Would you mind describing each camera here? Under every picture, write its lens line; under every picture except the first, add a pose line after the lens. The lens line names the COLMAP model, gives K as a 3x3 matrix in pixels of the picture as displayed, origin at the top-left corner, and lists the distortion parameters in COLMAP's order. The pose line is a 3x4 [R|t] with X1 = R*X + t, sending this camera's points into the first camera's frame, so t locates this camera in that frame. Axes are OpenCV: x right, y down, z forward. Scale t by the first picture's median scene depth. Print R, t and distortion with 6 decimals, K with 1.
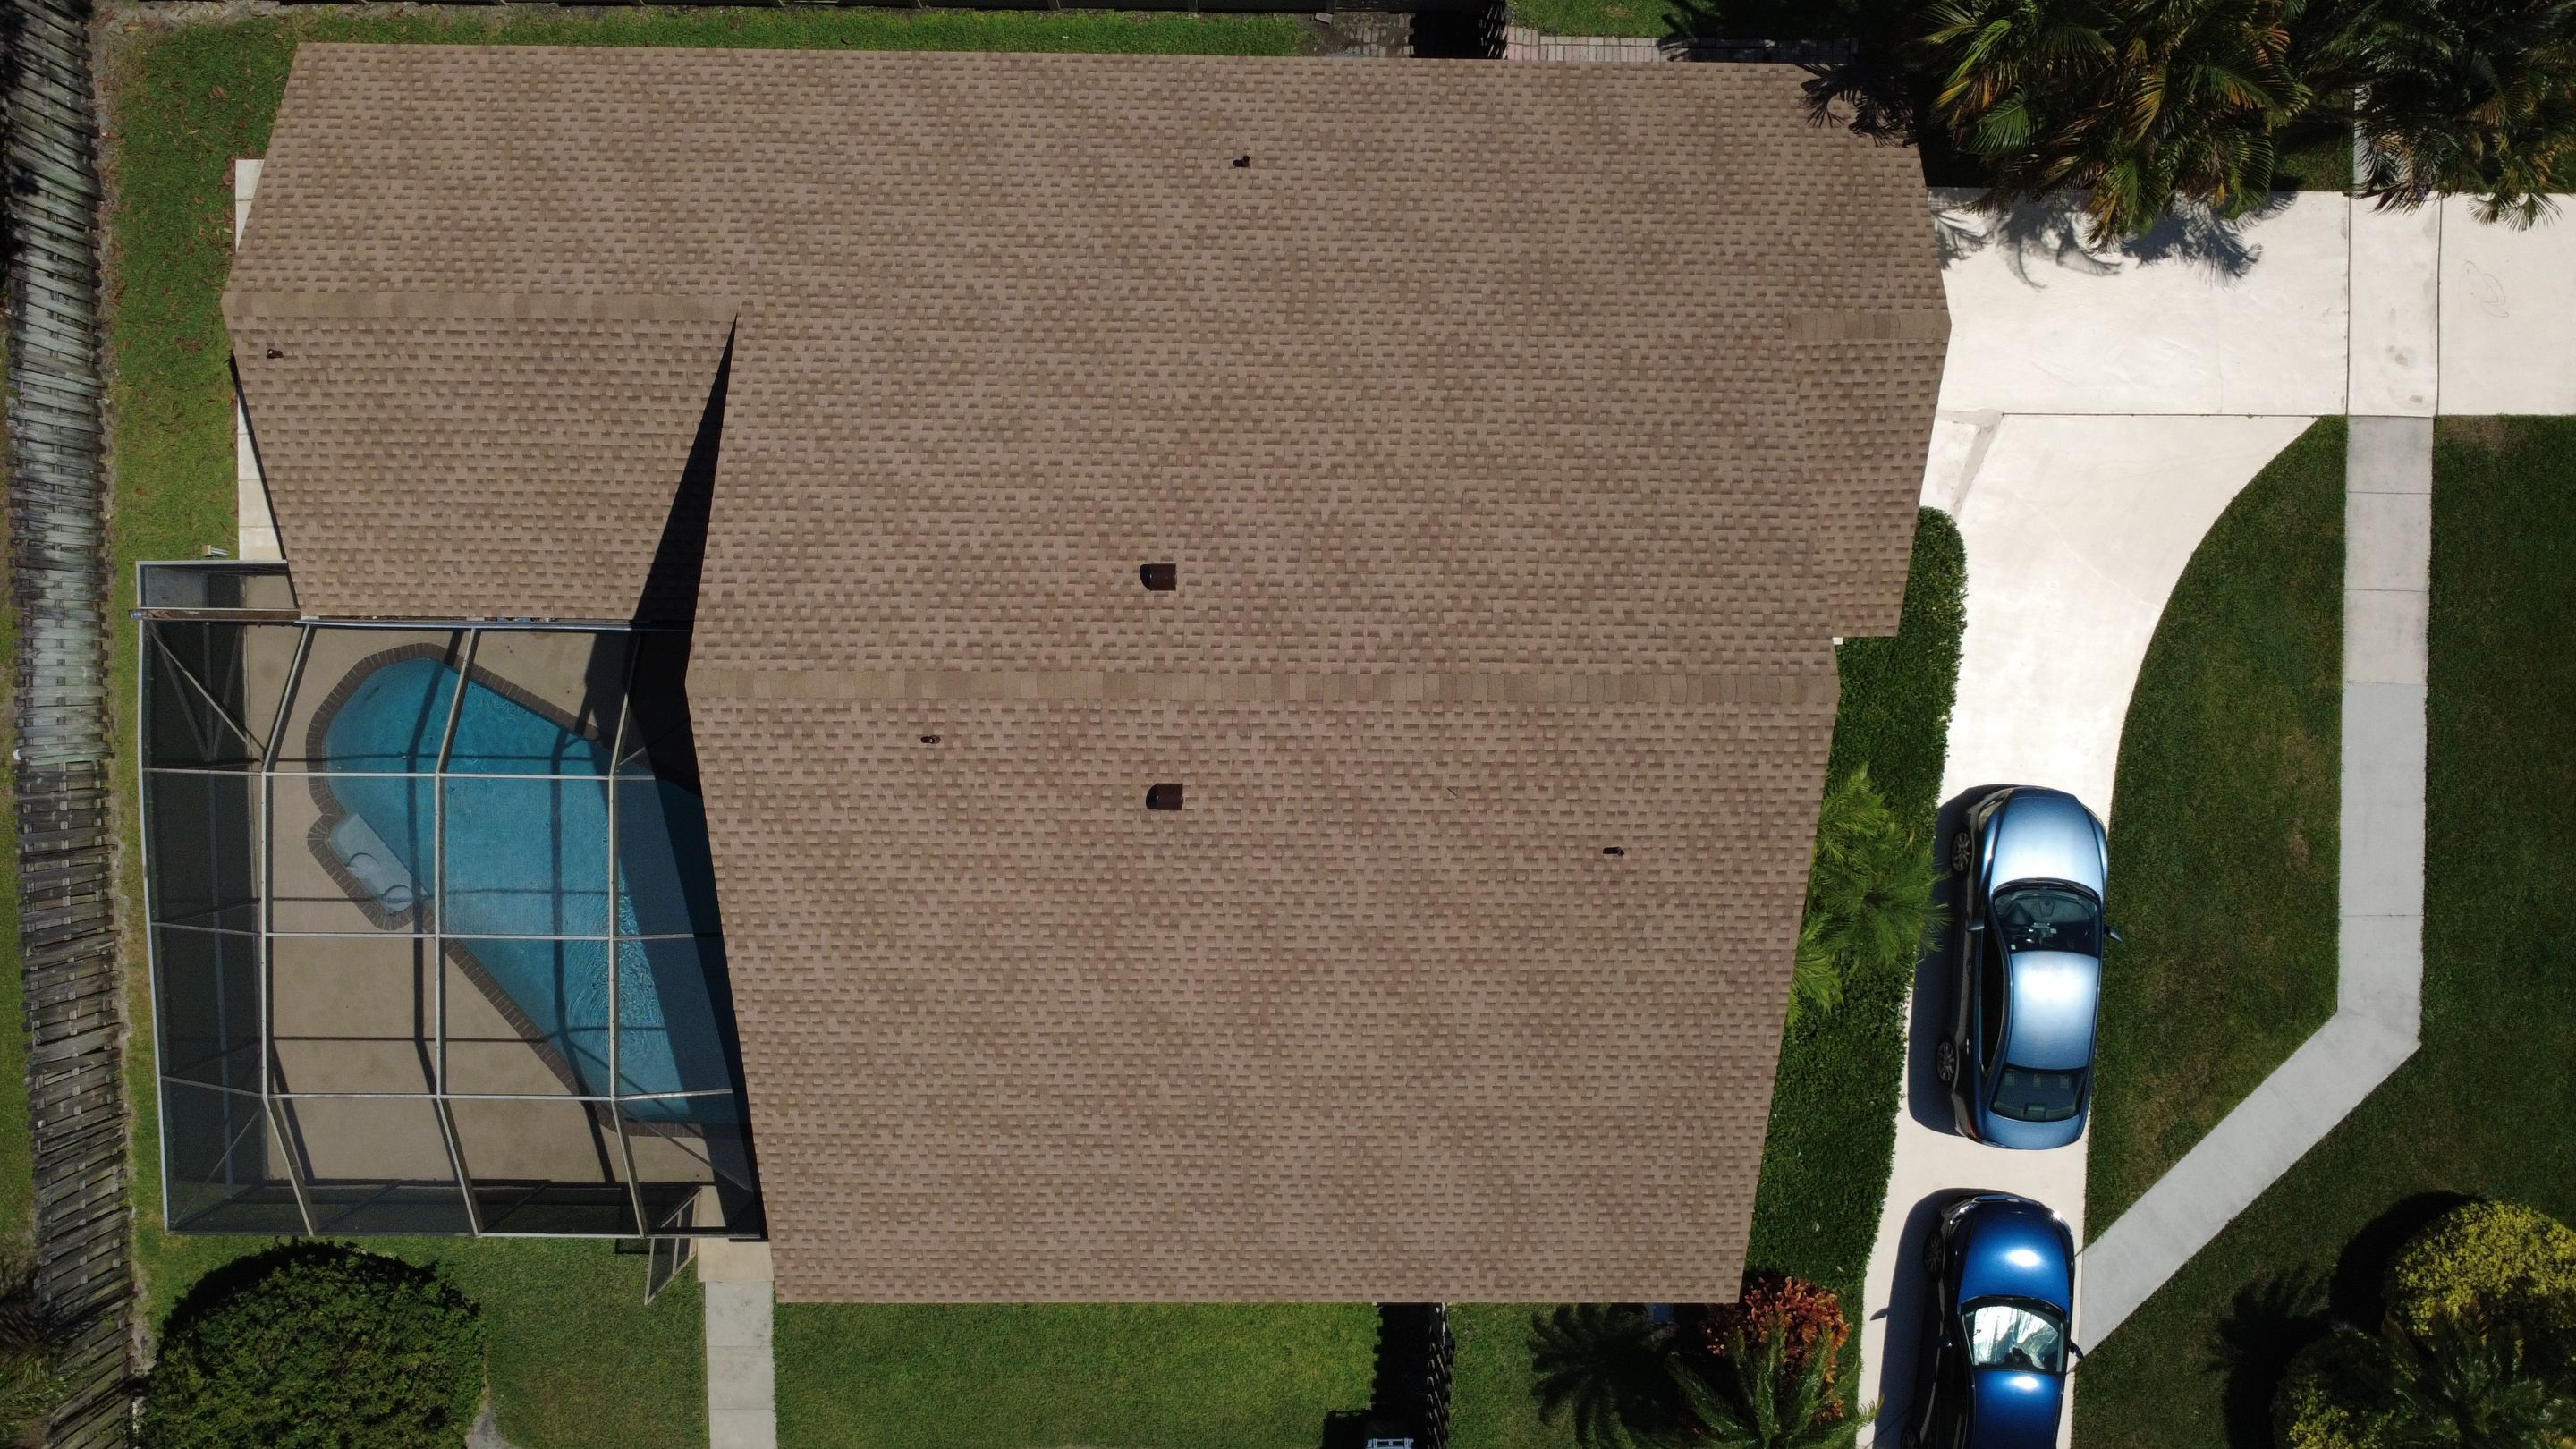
lens RADIAL K [[1864.9, 0, 1288.0], [0, 1864.9, 724.5], [0, 0, 1]] dist [0.003376, 0.002821]
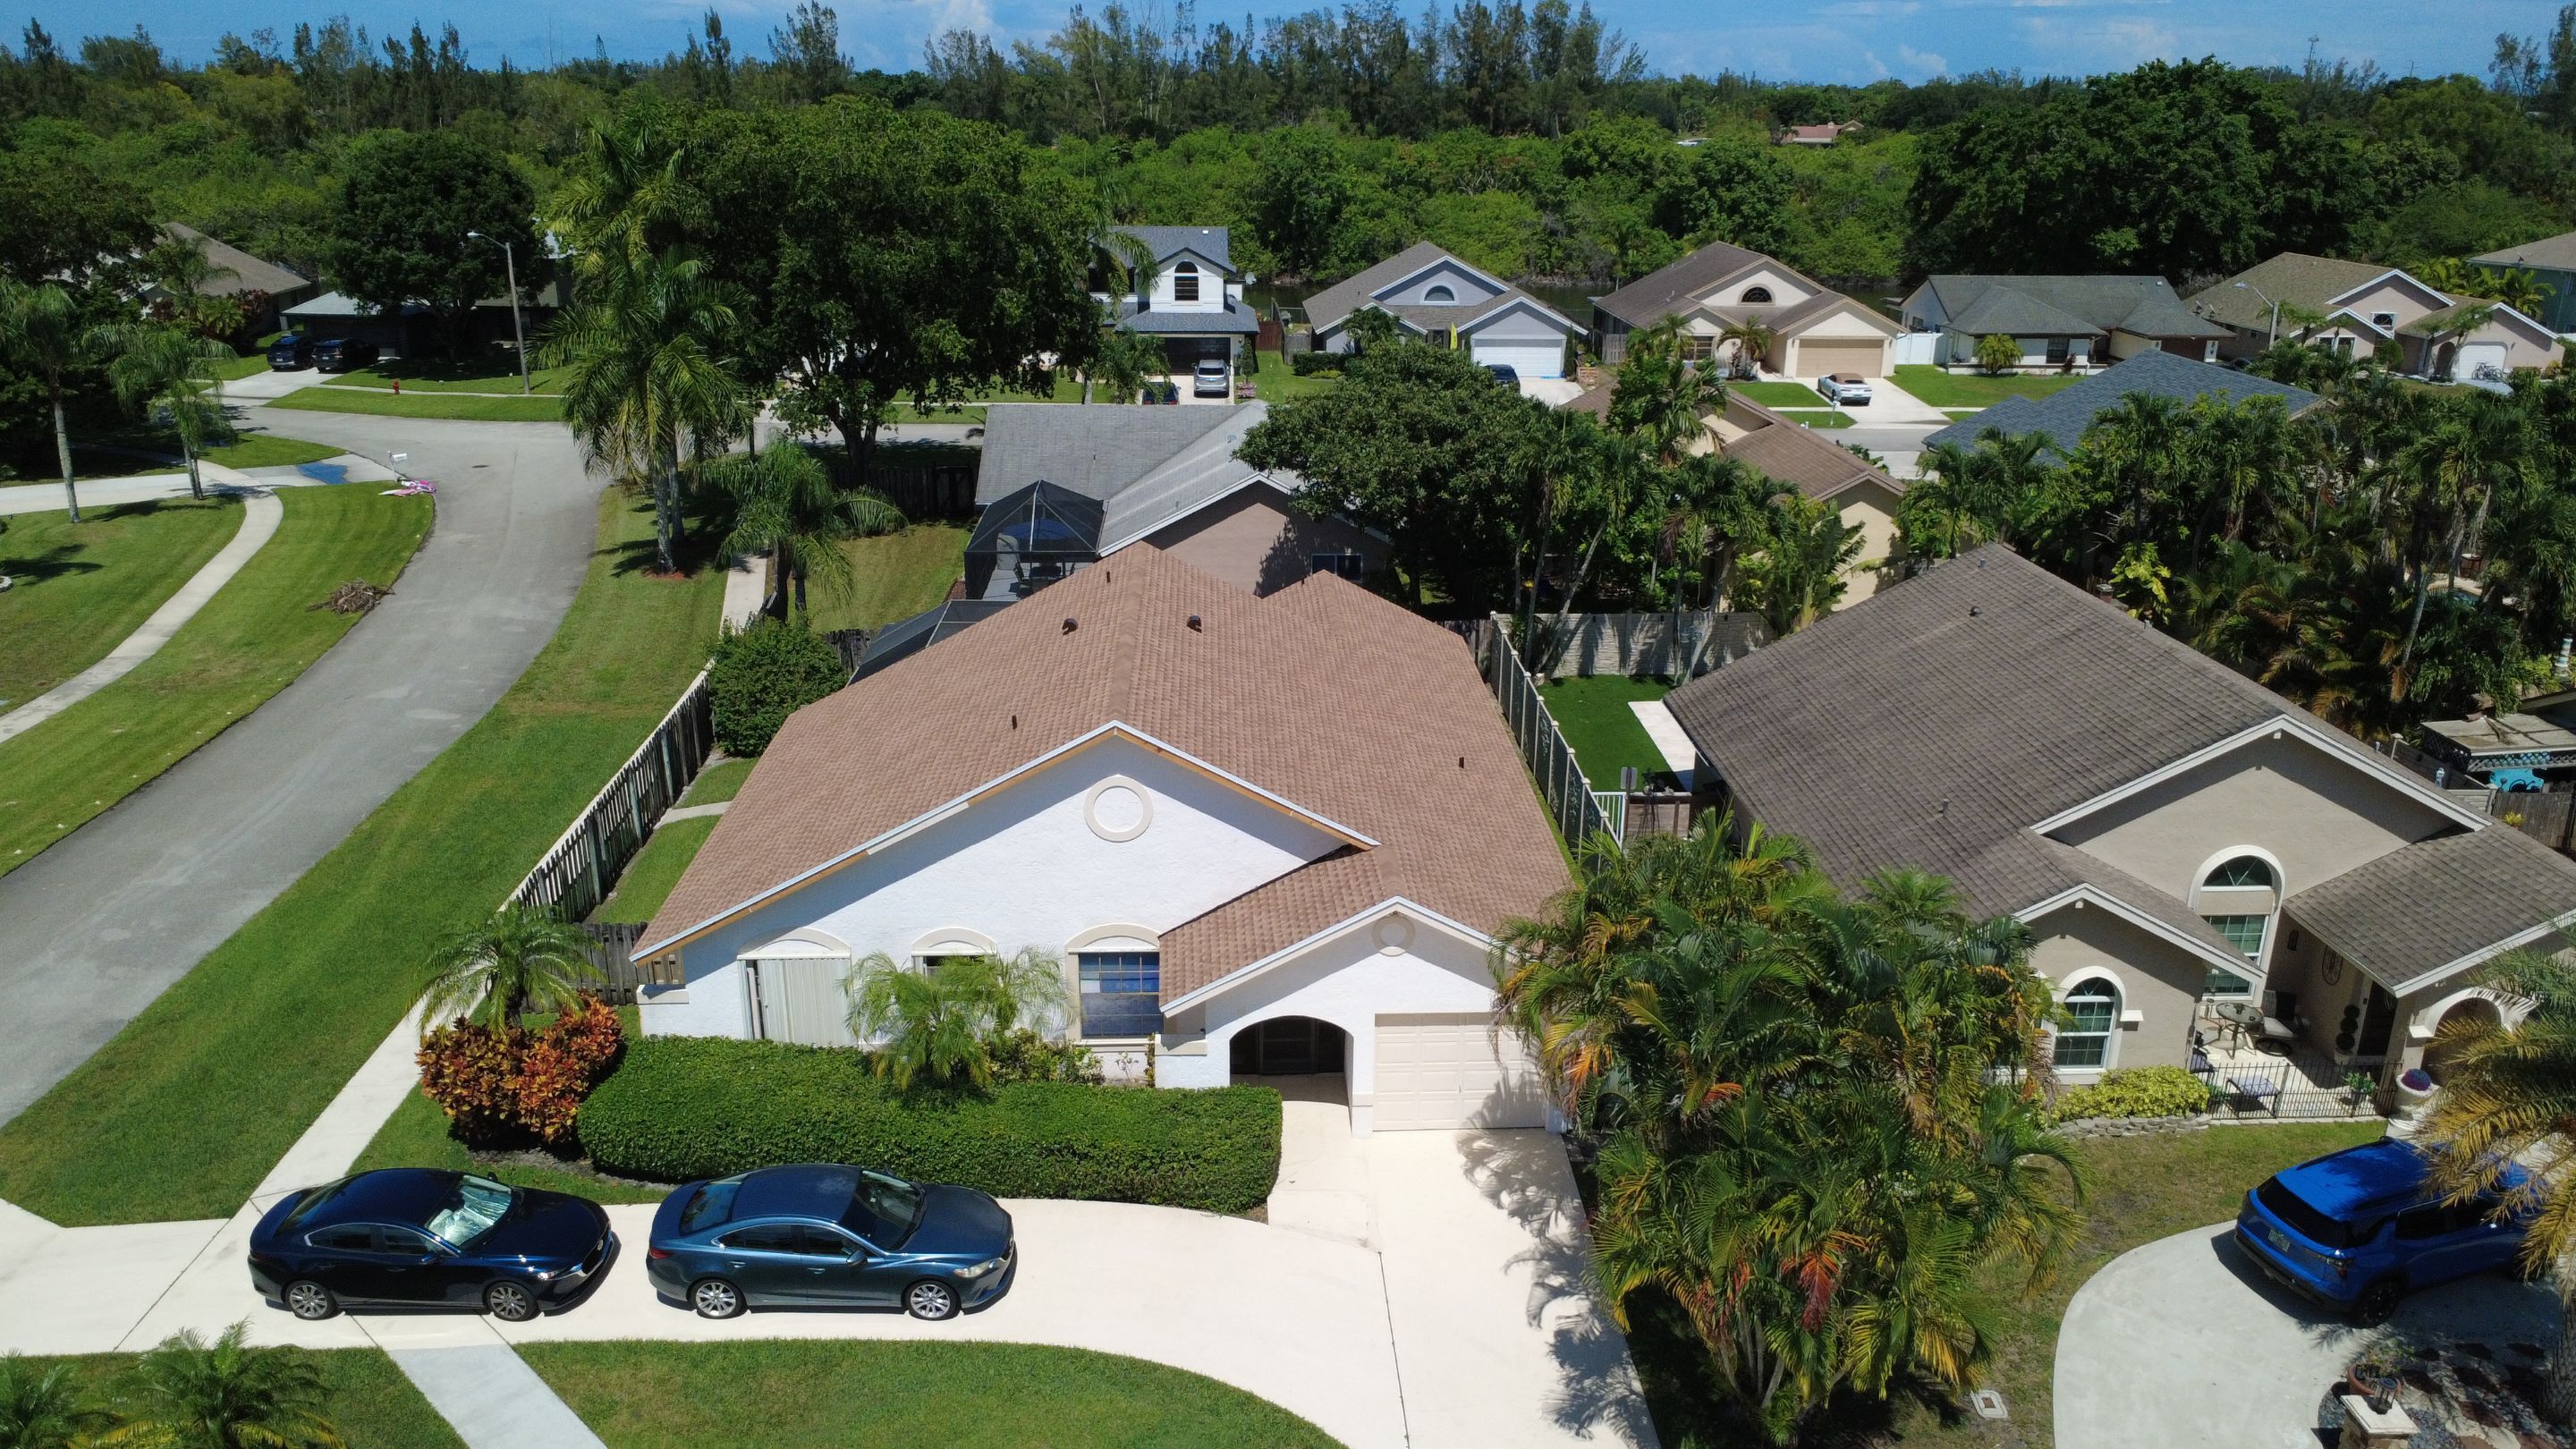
lens RADIAL K [[1877.5, 0, 1288.0], [0, 1877.5, 724.5], [0, 0, 1]] dist [0.013694, 0.002730]
pose [[0.048436, 0.307095, -0.950445, 1.334812], [-0.998214, -0.018434, -0.056827, -0.054273], [-0.034972, 0.951500, 0.305654, 0.430831]]
